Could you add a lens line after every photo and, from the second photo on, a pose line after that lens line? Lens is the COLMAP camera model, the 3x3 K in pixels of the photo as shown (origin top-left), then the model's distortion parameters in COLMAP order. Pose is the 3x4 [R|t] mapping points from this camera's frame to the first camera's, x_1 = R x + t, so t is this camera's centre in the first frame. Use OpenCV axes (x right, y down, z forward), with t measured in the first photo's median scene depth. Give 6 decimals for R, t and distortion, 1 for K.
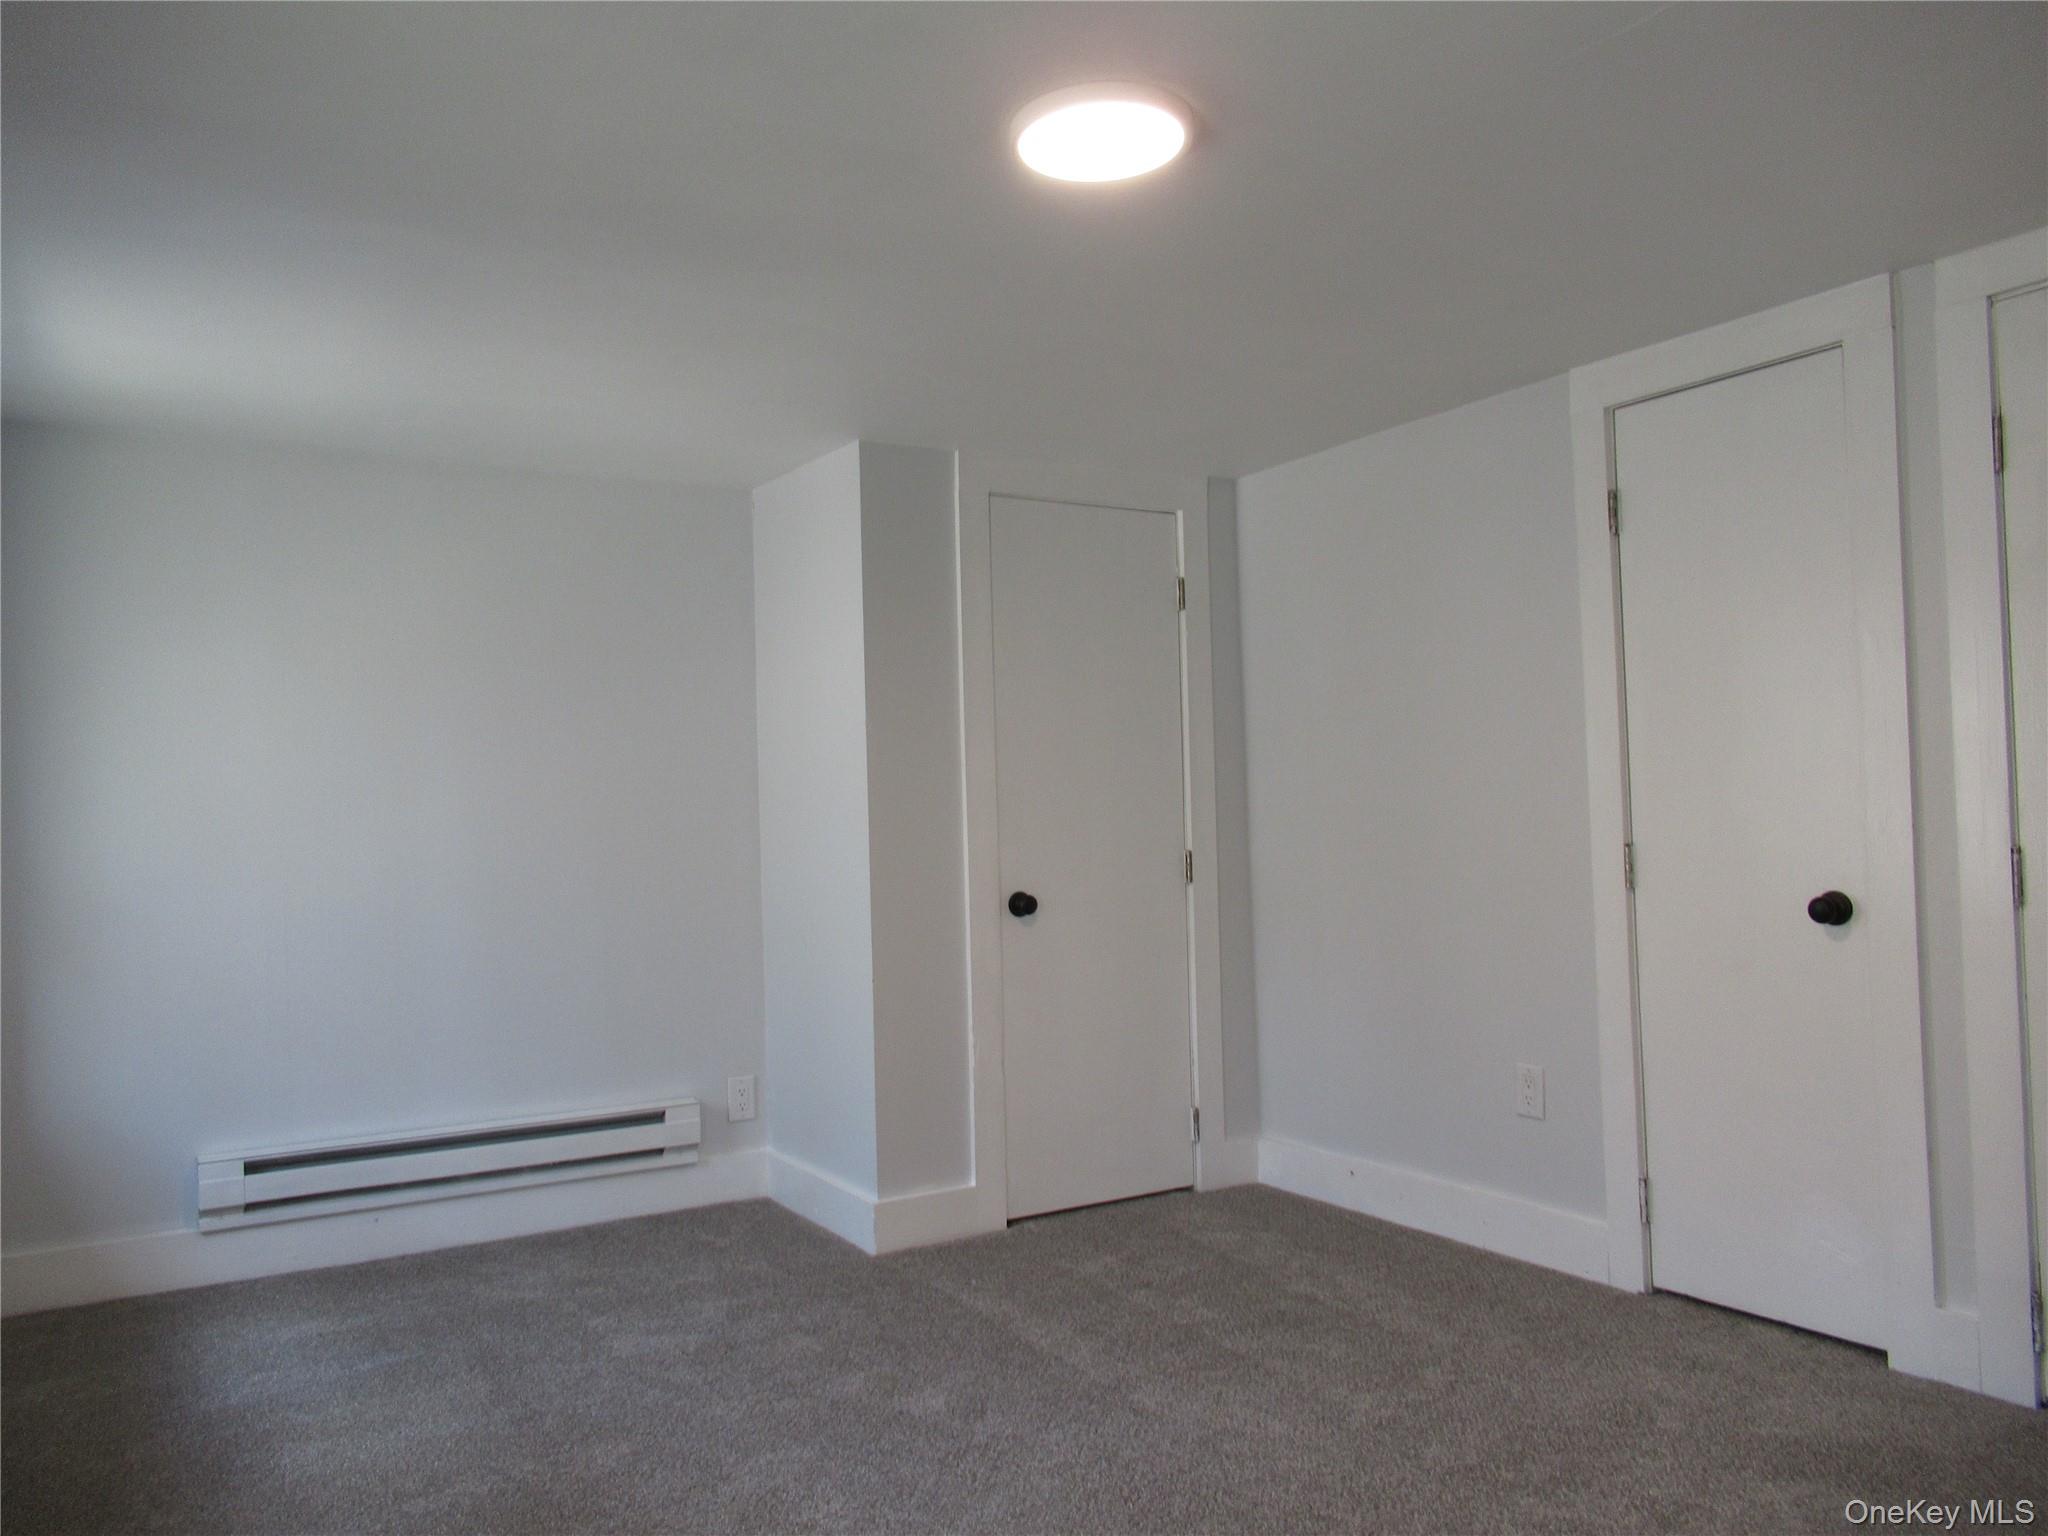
lens RADIAL K [[1547.3, 0, 1018.6], [0, 1547.3, 765.8], [0, 0, 1]] dist [0.006682, 0.004295]
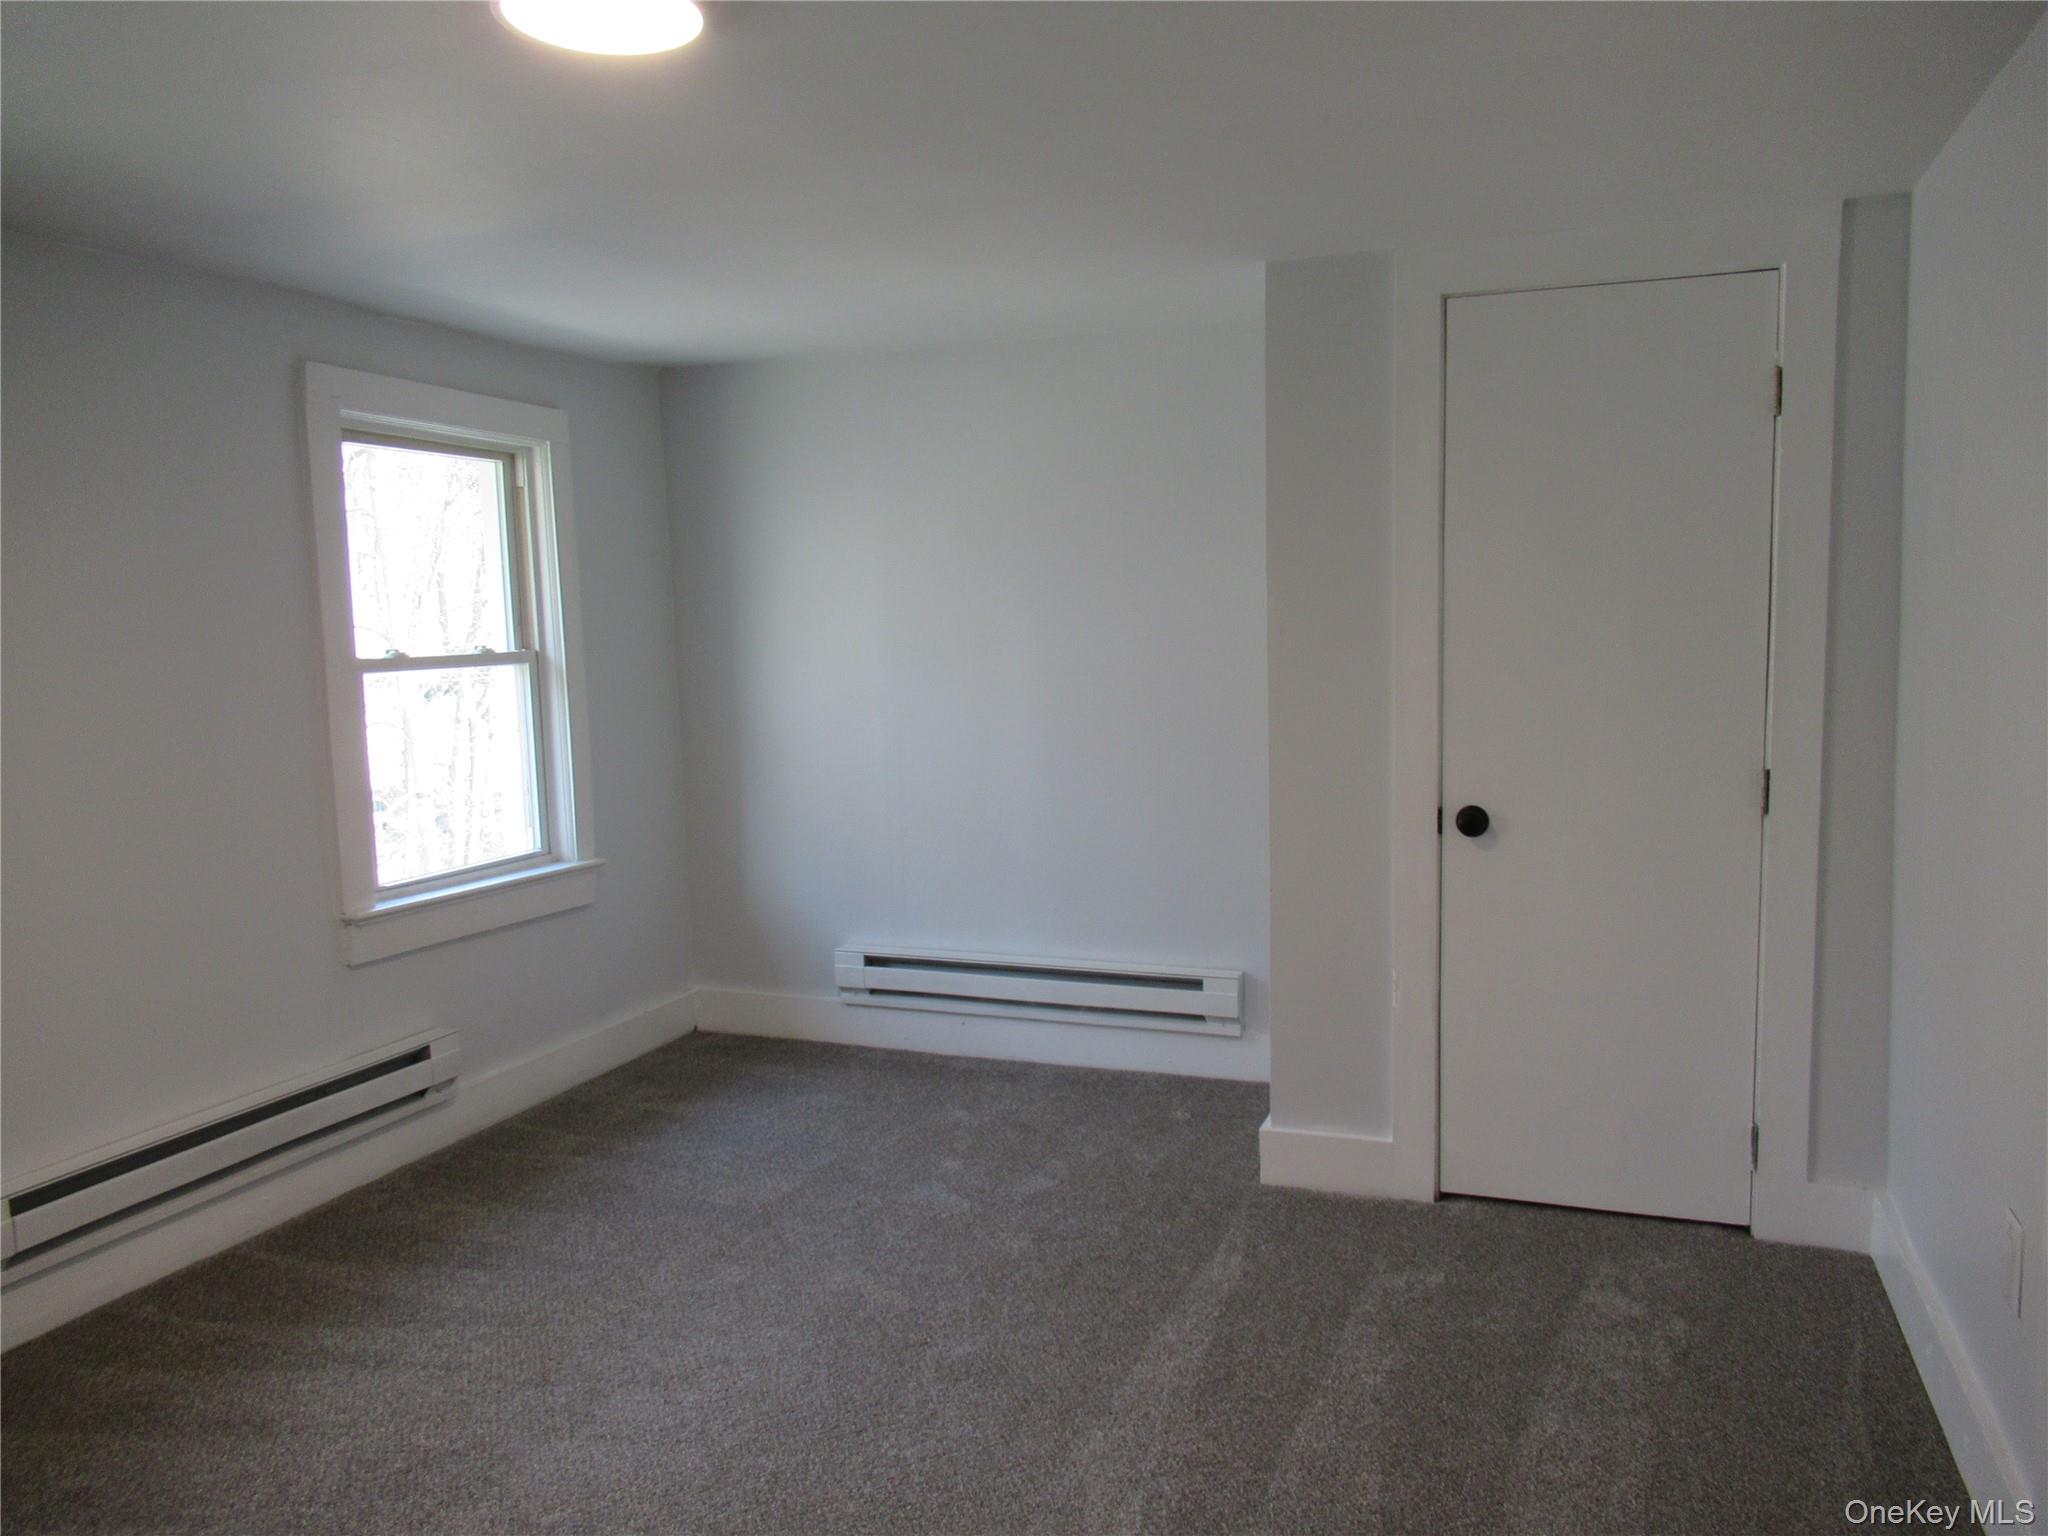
lens RADIAL K [[1539.5, 0, 1026.8], [0, 1539.5, 771.4], [0, 0, 1]] dist [0.045995, 0.001098]
pose [[0.632248, 0.096098, -0.768783, 0.483099], [0.024906, 0.989244, 0.144138, -0.058798], [0.774365, -0.110278, 0.623055, 0.336309]]
